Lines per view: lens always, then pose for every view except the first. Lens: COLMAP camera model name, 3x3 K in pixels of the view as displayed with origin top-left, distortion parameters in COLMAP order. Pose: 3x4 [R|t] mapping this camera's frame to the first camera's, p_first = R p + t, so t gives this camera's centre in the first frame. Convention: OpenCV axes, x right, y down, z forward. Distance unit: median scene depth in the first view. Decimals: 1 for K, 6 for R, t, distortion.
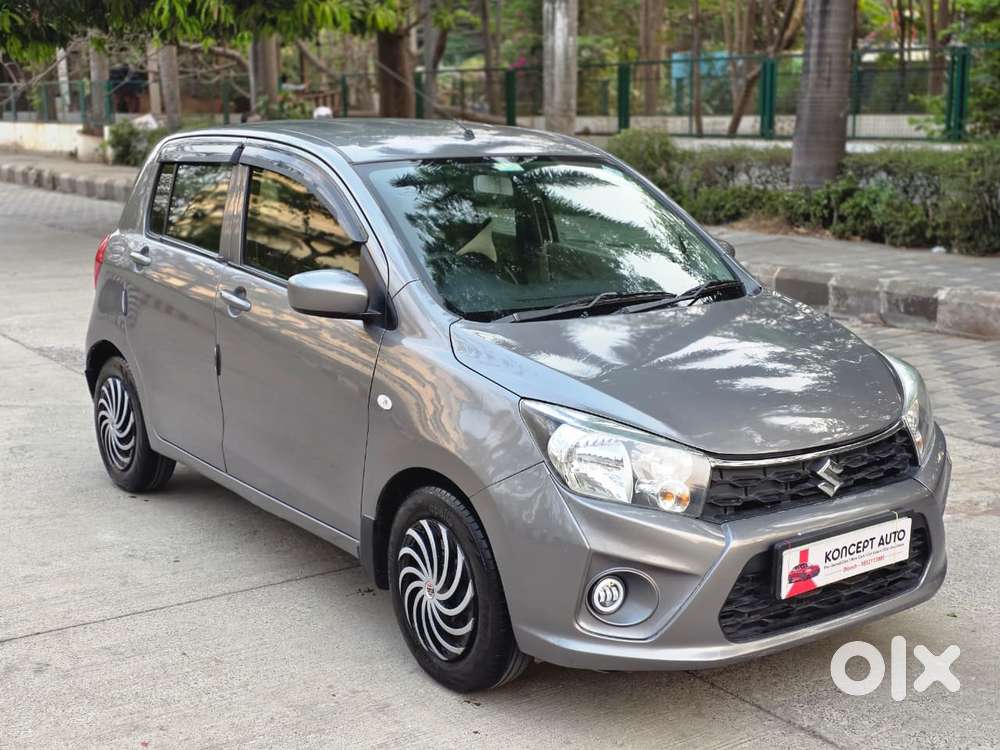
lens RADIAL K [[1373.3, 0, 481.3], [0, 1373.3, 389.7], [0, 0, 1]] dist [0.074595, 0.000000]
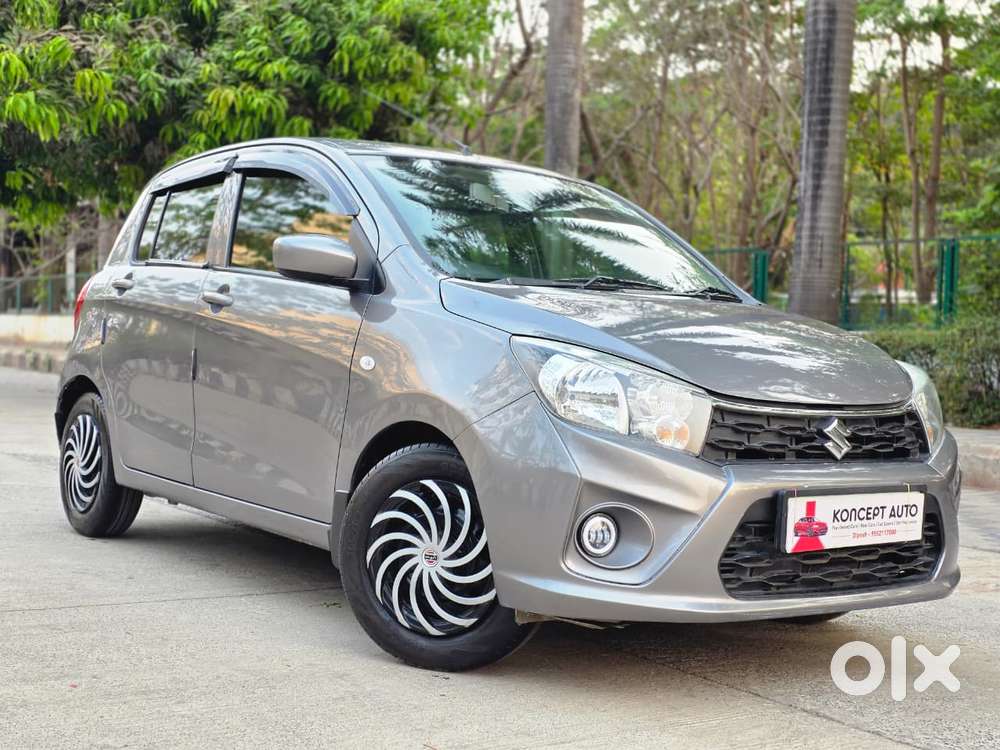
lens RADIAL K [[1373.3, 0, 504.2], [0, 1373.3, 368.8], [0, 0, 1]] dist [0.074595, 0.000000]
pose [[0.998940, 0.042459, 0.017800, 0.007281], [-0.038208, 0.980257, -0.193998, 0.192976], [-0.025685, 0.193113, 0.980840, 0.071961]]
